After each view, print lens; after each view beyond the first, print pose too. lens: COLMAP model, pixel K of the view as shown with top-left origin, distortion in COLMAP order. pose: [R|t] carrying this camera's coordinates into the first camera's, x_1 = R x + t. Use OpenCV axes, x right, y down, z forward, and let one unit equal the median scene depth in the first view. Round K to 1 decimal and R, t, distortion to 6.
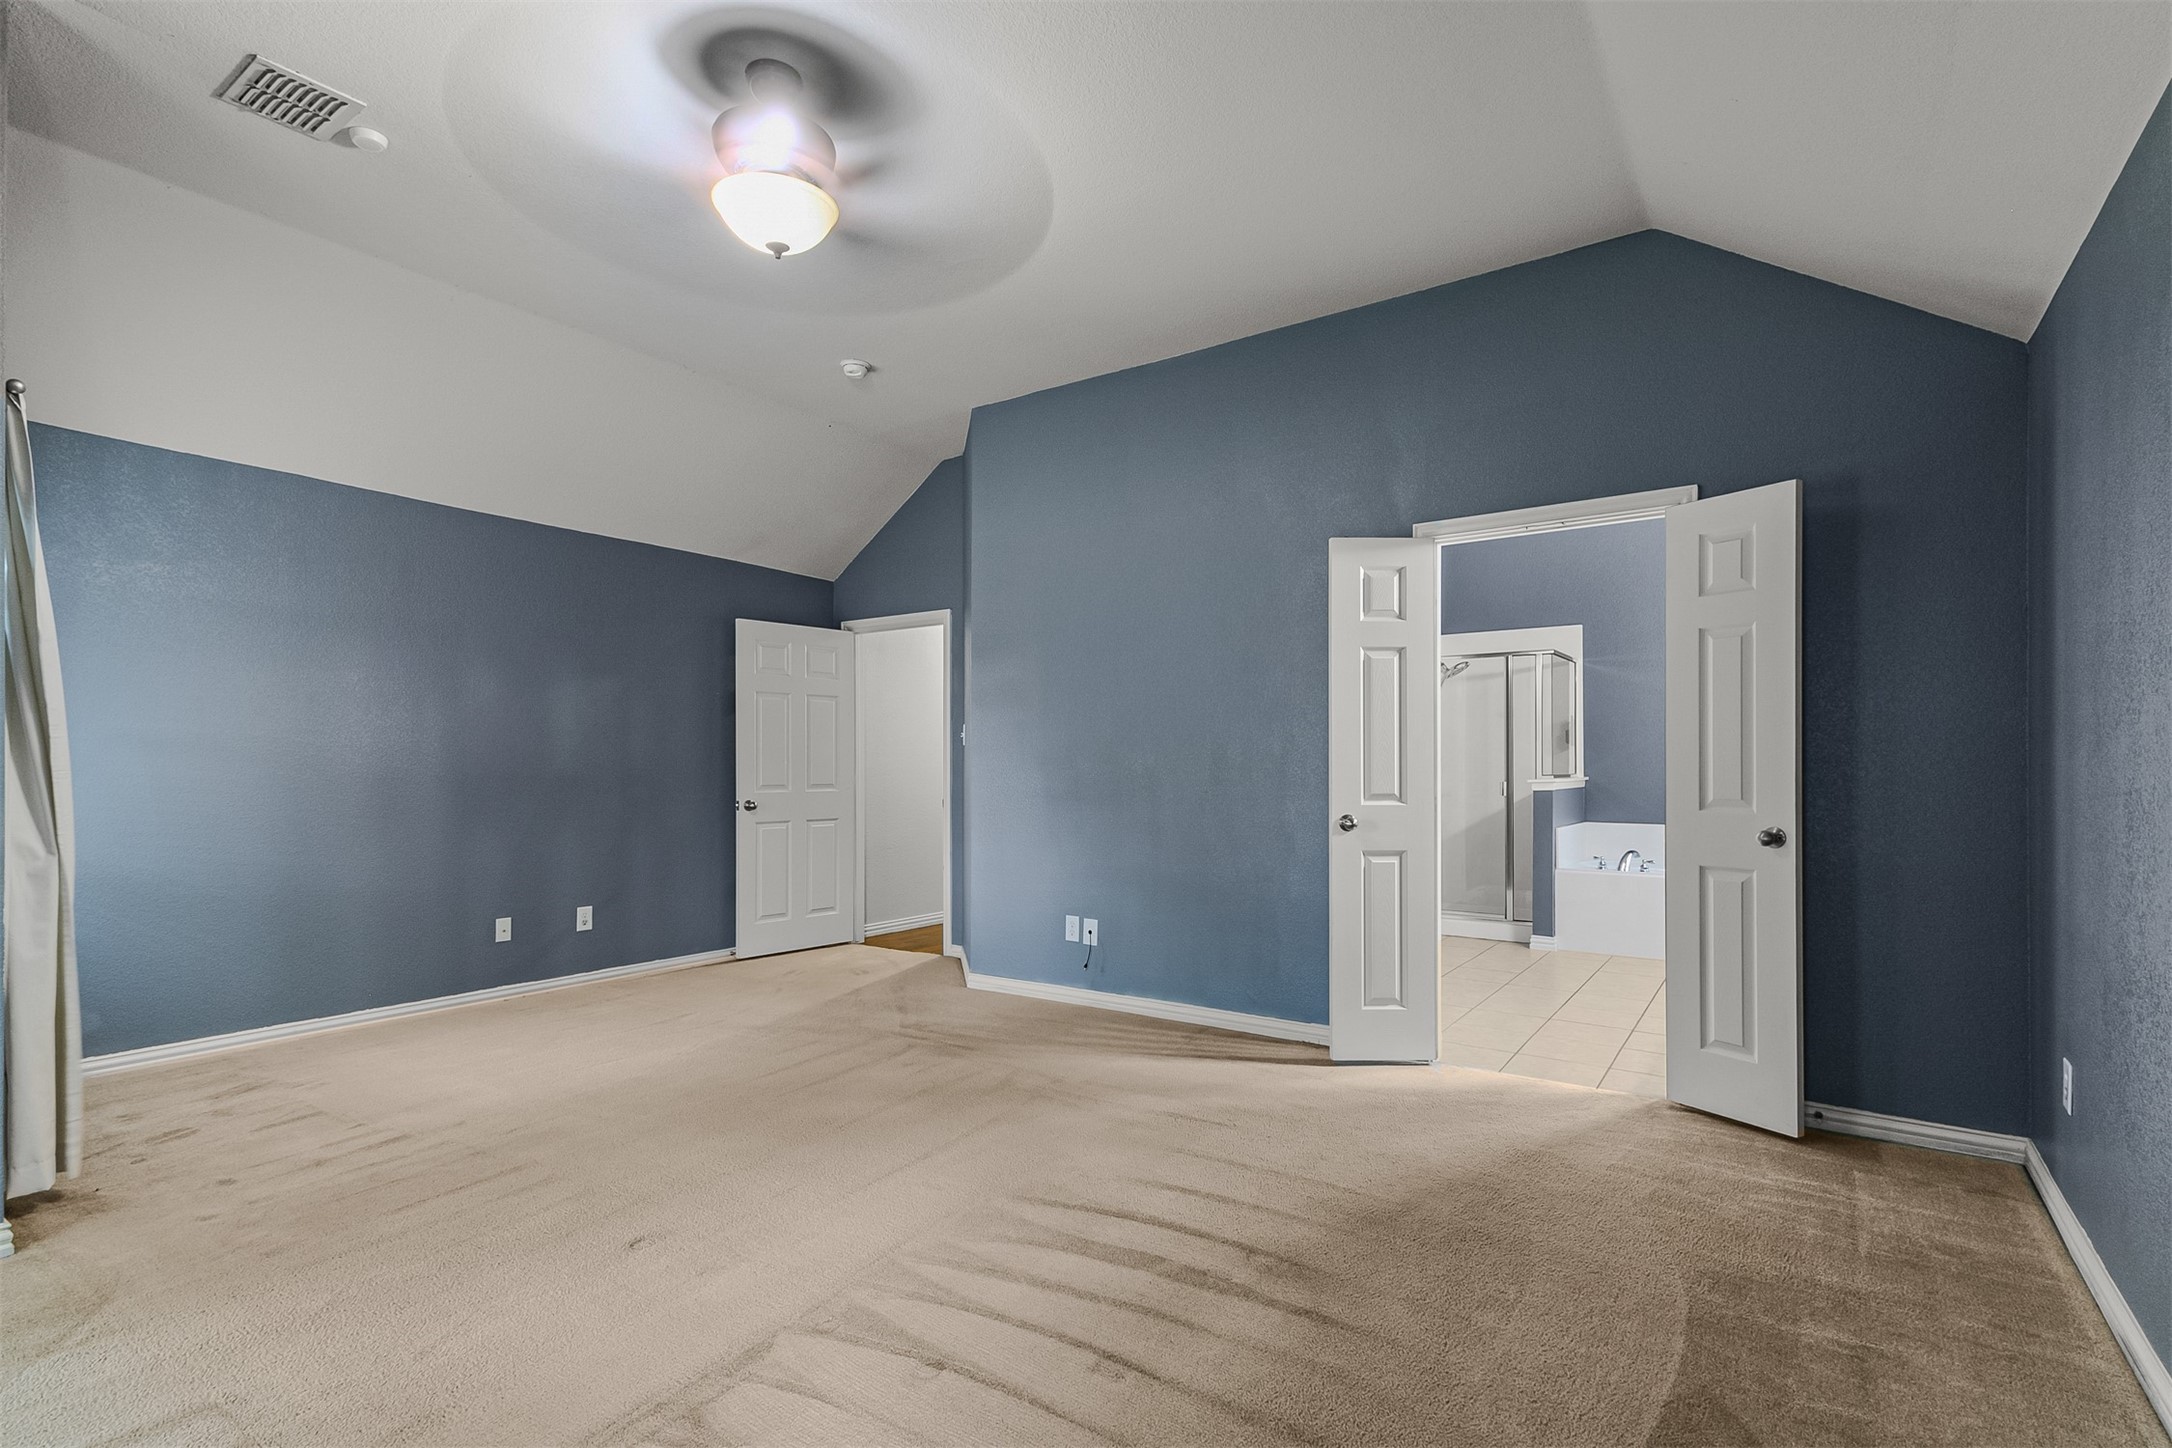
lens RADIAL K [[1002.1, 0, 1080.7], [0, 1002.1, 735.9], [0, 0, 1]] dist [0.023183, -0.001714]
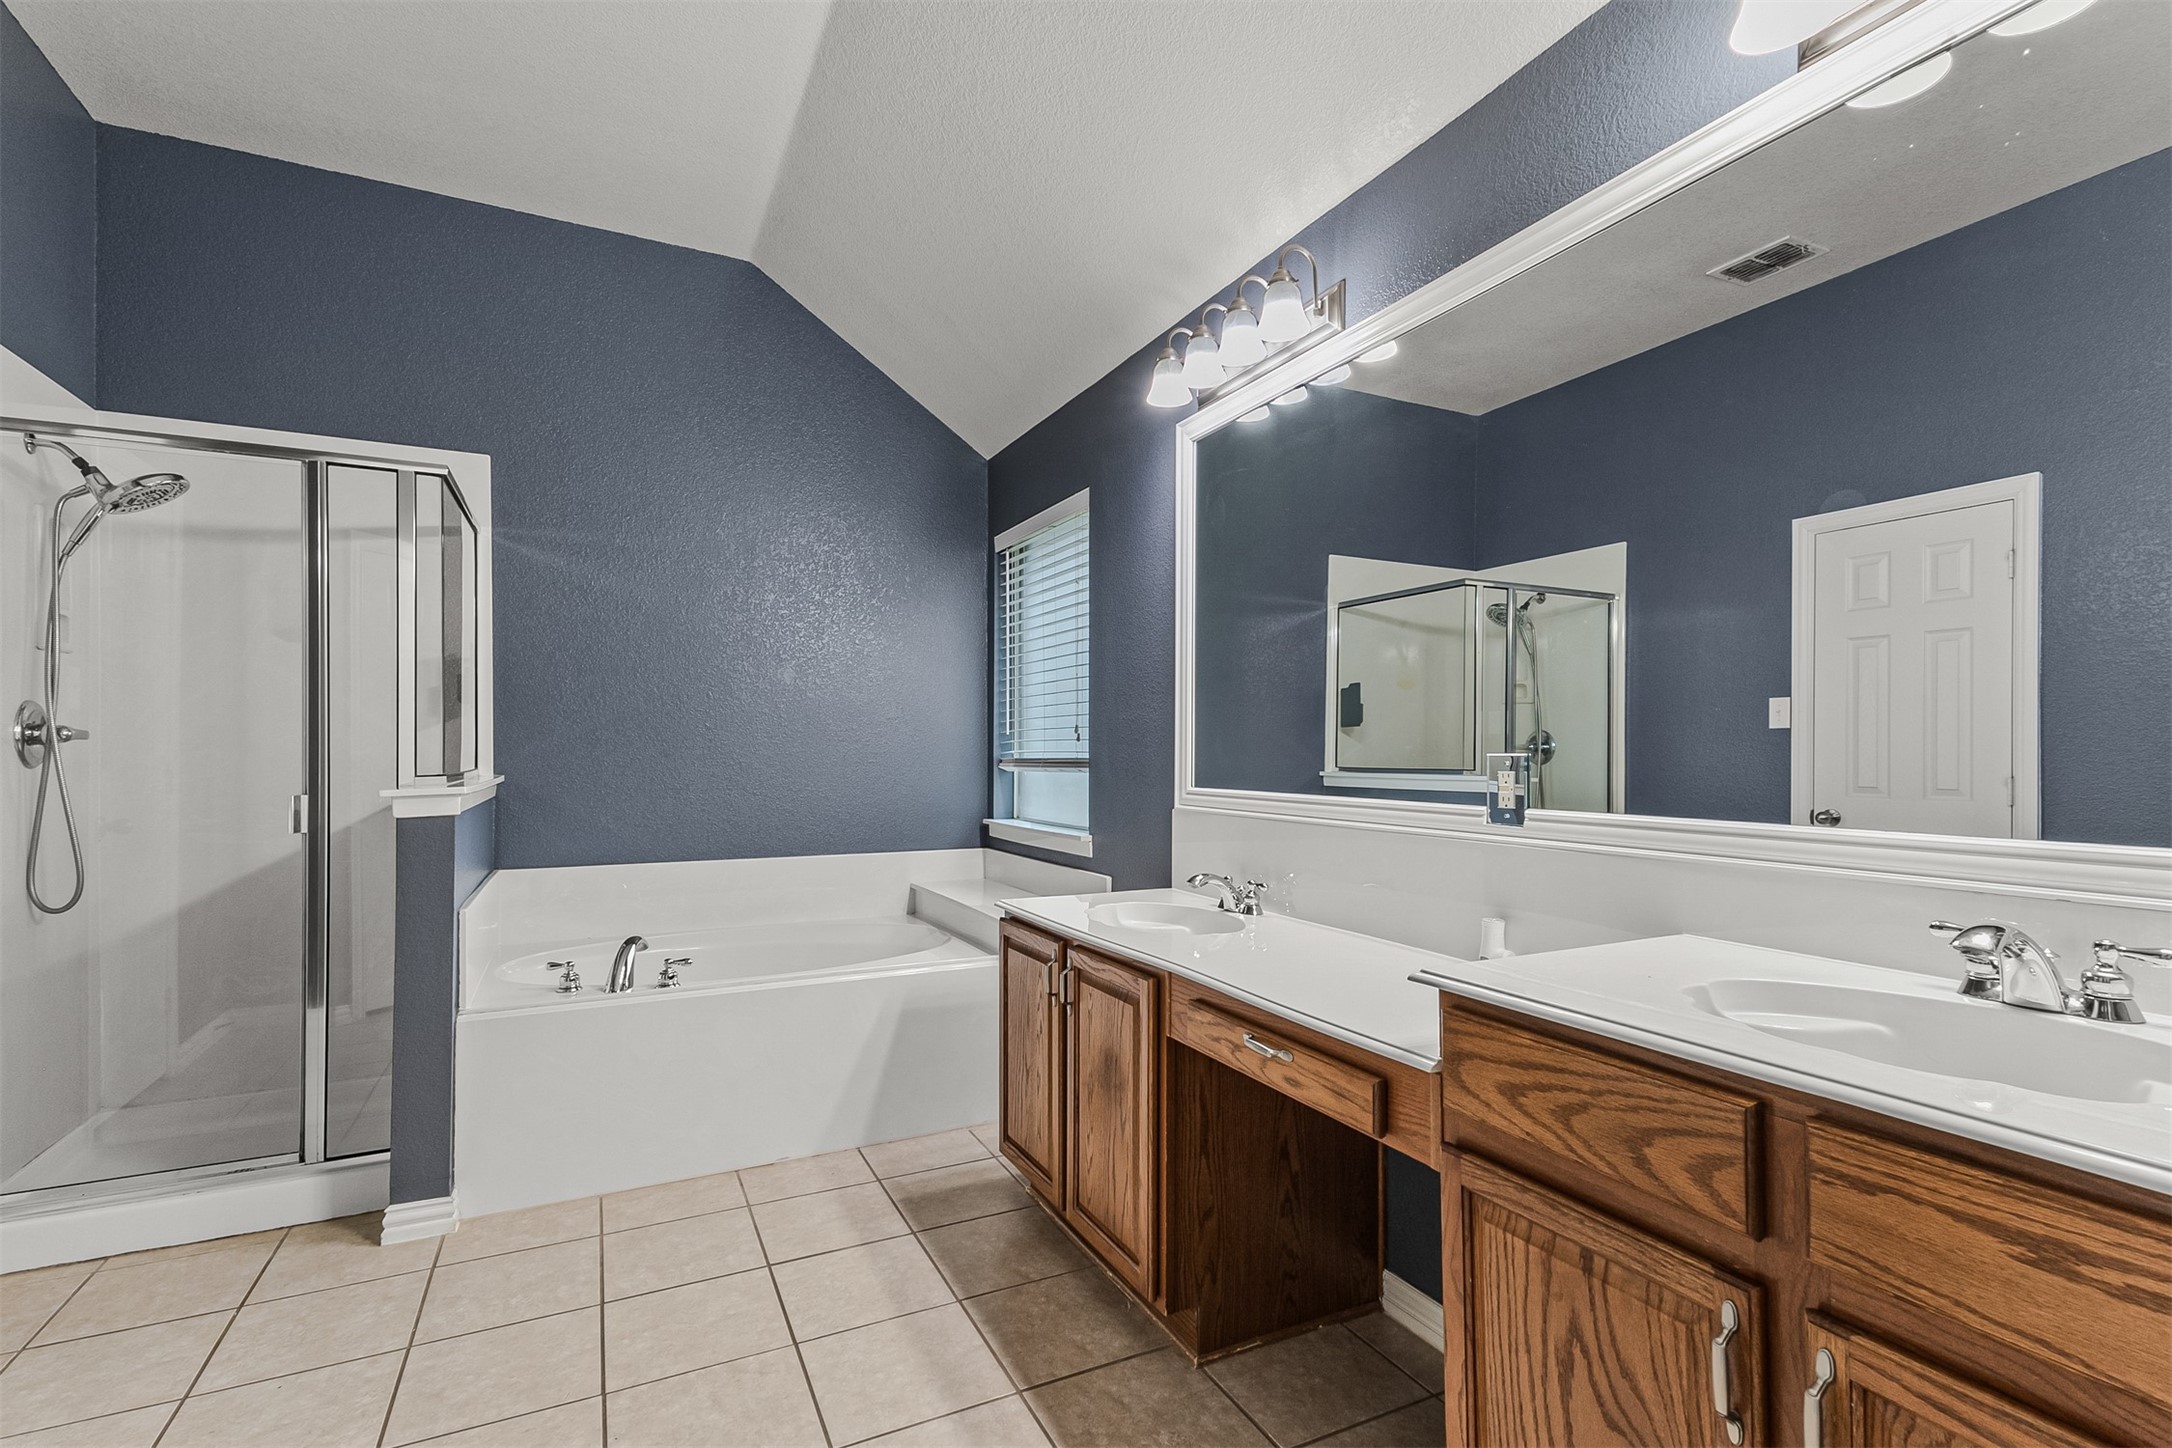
lens RADIAL K [[1002.1, 0, 1078.8], [0, 1002.1, 728.2], [0, 0, 1]] dist [0.023183, -0.001714]
pose [[0.472382, 0.007225, 0.881364, 0.222298], [-0.012271, 0.999923, -0.001620, 0.016564], [-0.881309, -0.010050, 0.472434, 0.565469]]
